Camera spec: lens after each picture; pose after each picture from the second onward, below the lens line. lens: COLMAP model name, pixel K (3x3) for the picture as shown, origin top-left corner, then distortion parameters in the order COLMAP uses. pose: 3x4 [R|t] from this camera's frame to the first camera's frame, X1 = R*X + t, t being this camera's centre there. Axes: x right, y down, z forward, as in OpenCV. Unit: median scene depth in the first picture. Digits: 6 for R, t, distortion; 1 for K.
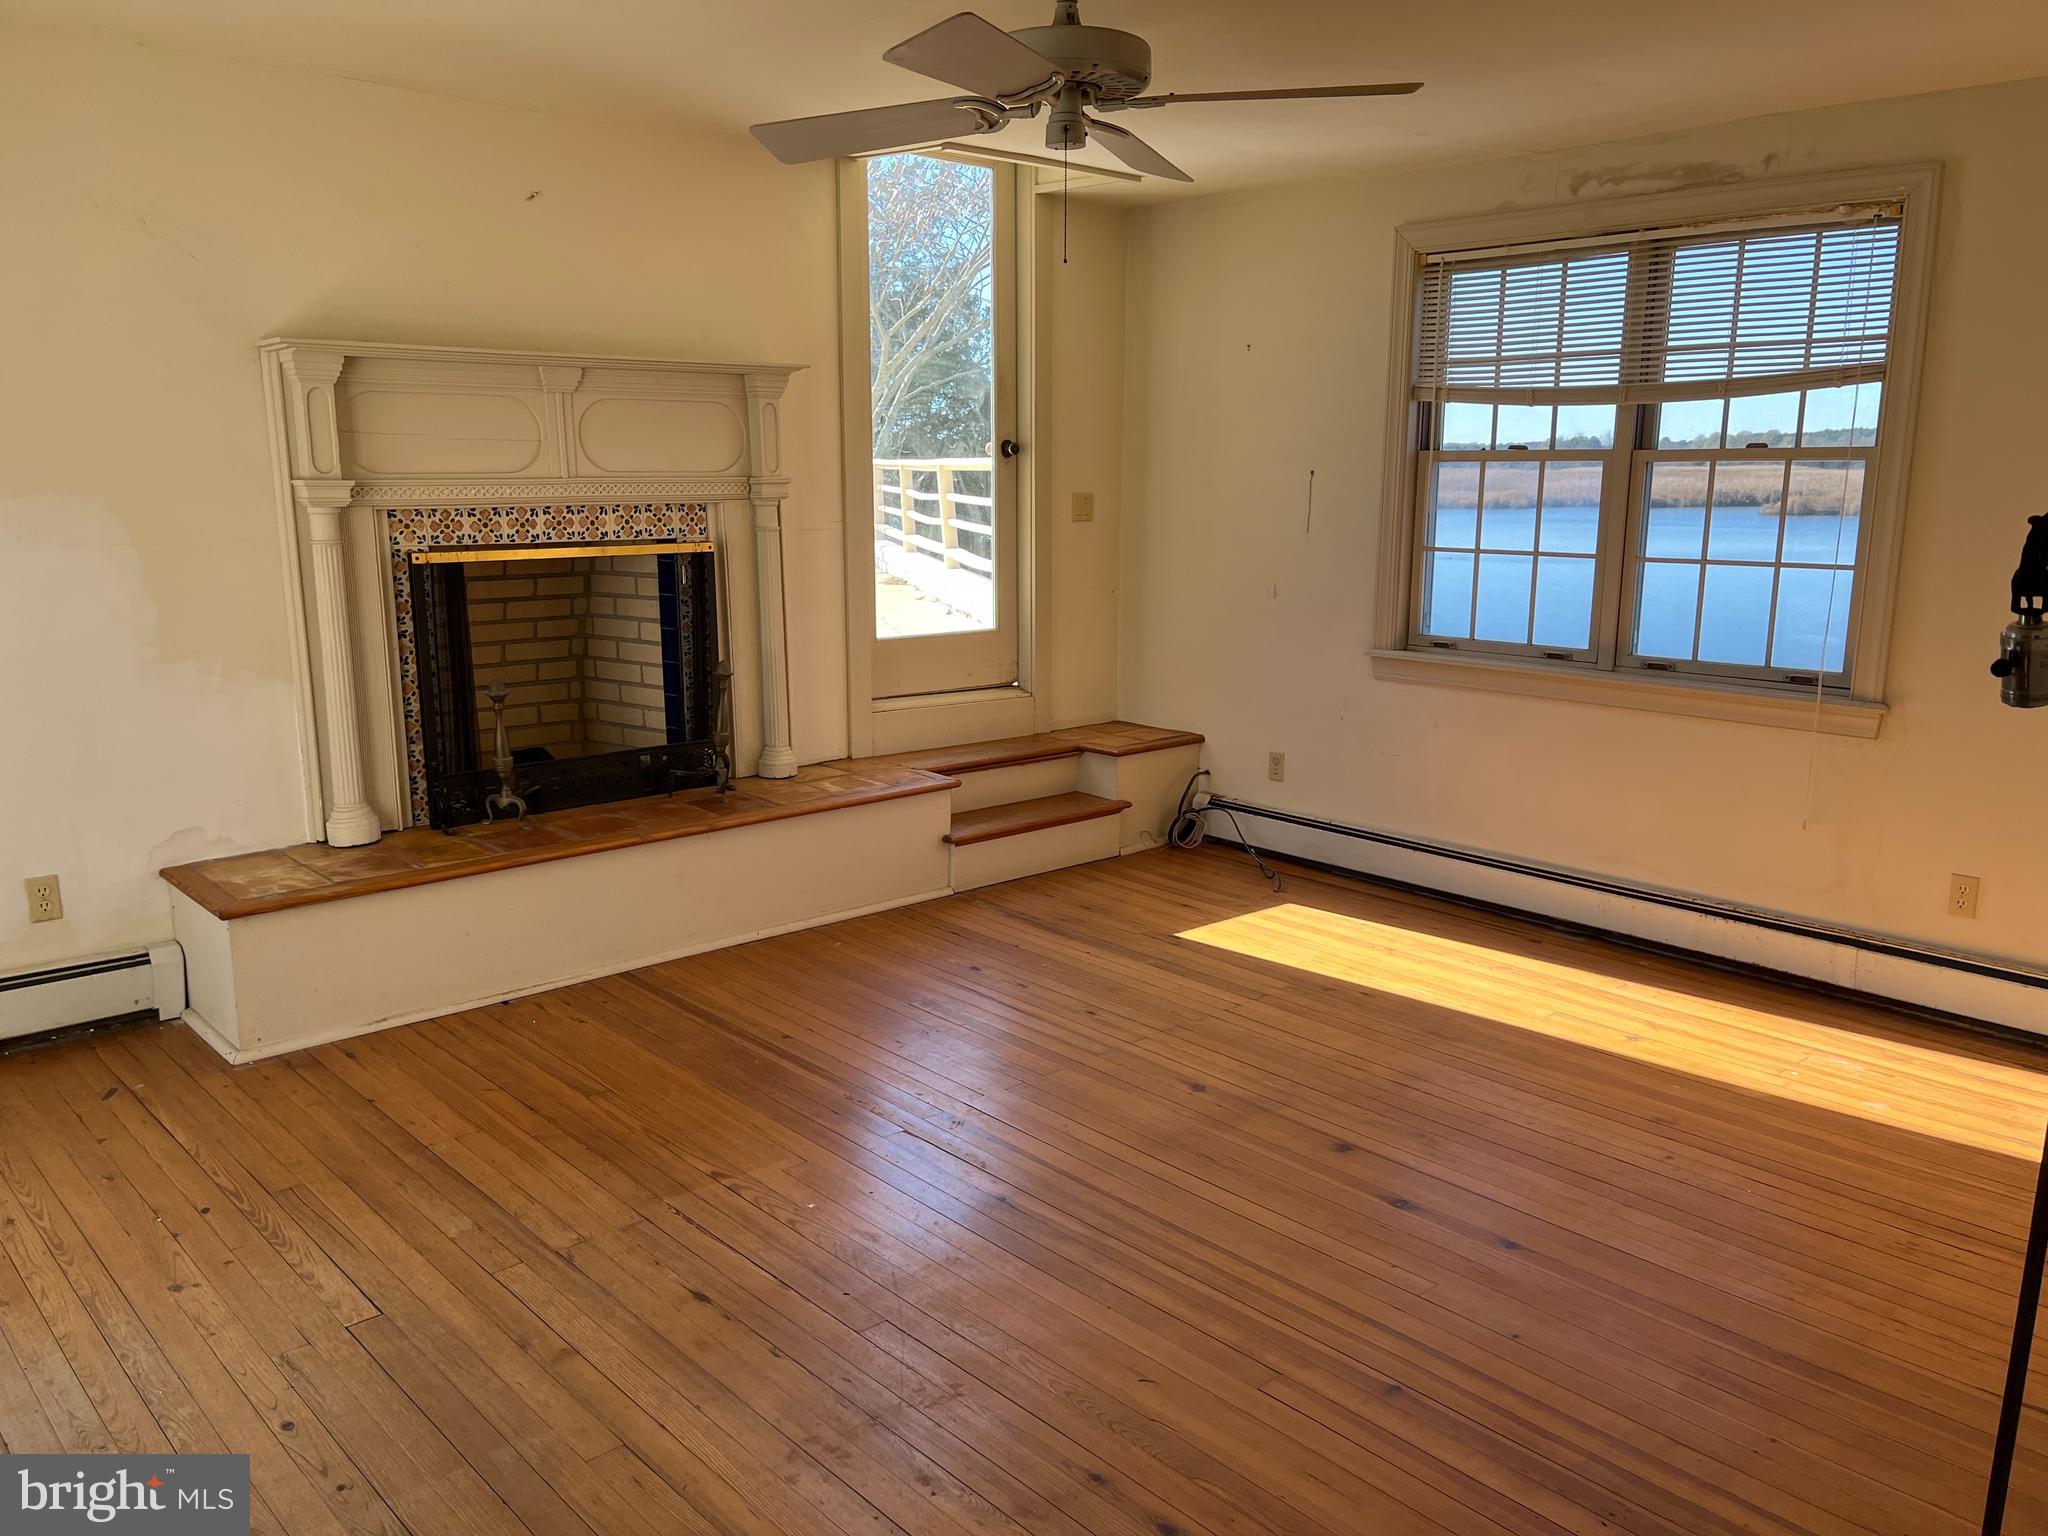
lens RADIAL K [[1540.8, 0, 1015.2], [0, 1540.8, 779.5], [0, 0, 1]] dist [0.064219, -0.089462]
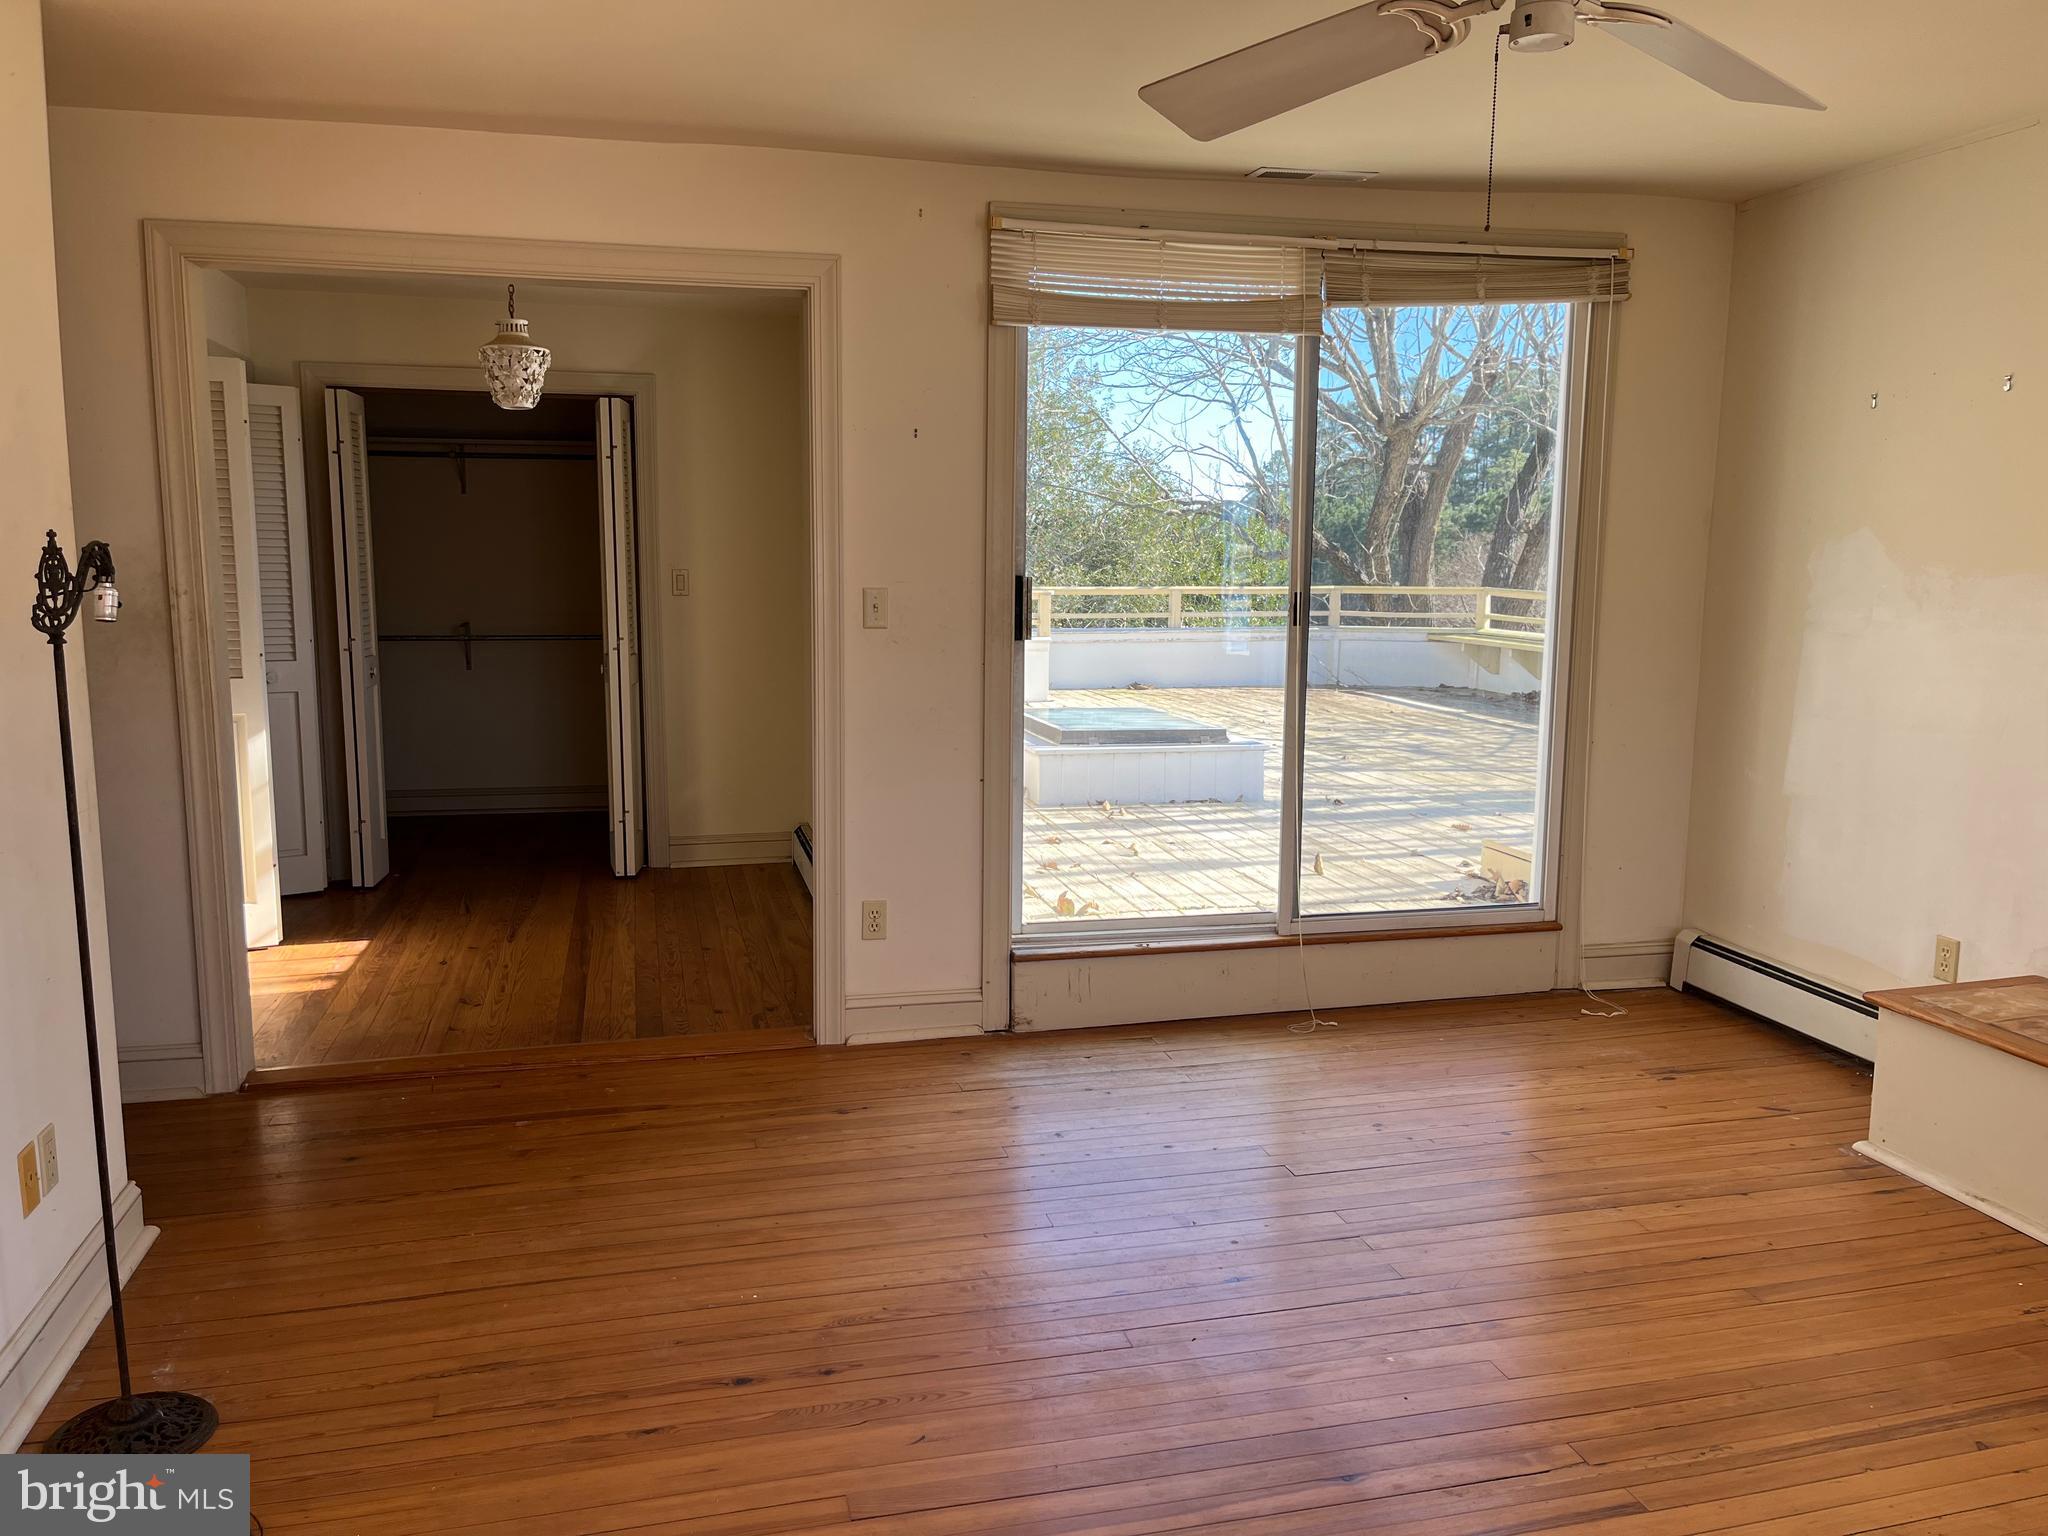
lens RADIAL K [[1540.8, 0, 1015.2], [0, 1540.8, 779.5], [0, 0, 1]] dist [0.064219, -0.089462]
pose [[-0.485752, 0.119647, -0.865869, 0.633894], [-0.181624, 0.955152, 0.233875, -0.189728], [0.855019, 0.270868, -0.442236, 1.012369]]
